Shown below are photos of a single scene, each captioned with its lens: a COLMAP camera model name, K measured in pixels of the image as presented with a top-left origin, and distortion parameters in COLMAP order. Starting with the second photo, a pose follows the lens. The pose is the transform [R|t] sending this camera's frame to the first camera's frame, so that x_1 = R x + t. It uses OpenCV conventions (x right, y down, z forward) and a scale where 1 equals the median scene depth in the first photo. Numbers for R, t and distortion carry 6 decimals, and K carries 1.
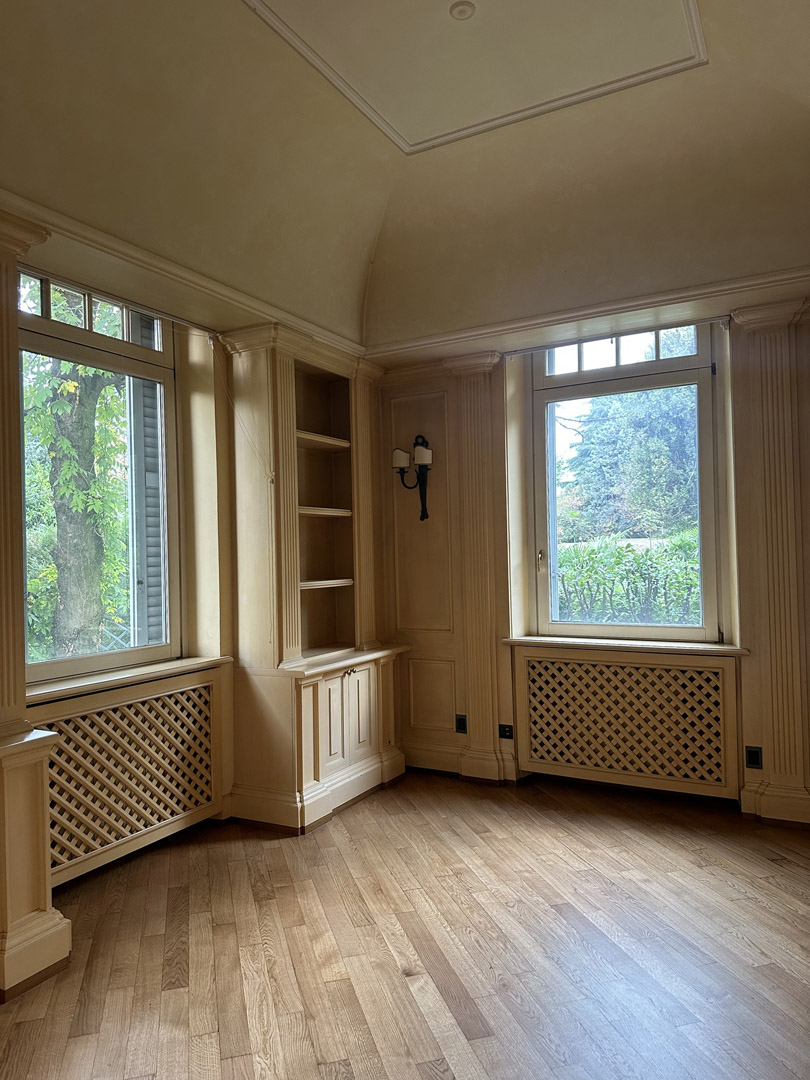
lens RADIAL K [[752.5, 0, 405.0], [0, 752.5, 540.0], [0, 0, 1]] dist [0.117196, -0.147725]
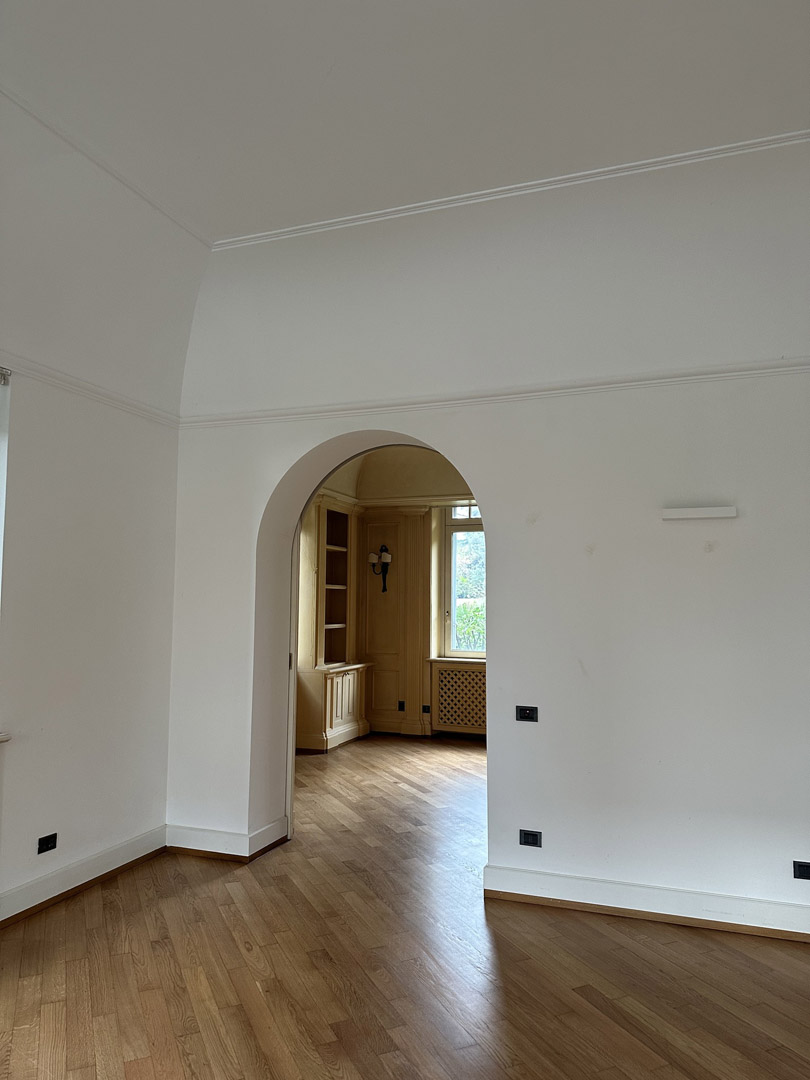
lens RADIAL K [[752.5, 0, 405.0], [0, 752.5, 540.0], [0, 0, 1]] dist [0.117196, -0.147725]
pose [[0.989136, 0.042034, 0.140862, -0.198974], [-0.032457, 0.997046, -0.069613, -0.029337], [-0.143372, 0.064285, 0.987579, -0.857864]]
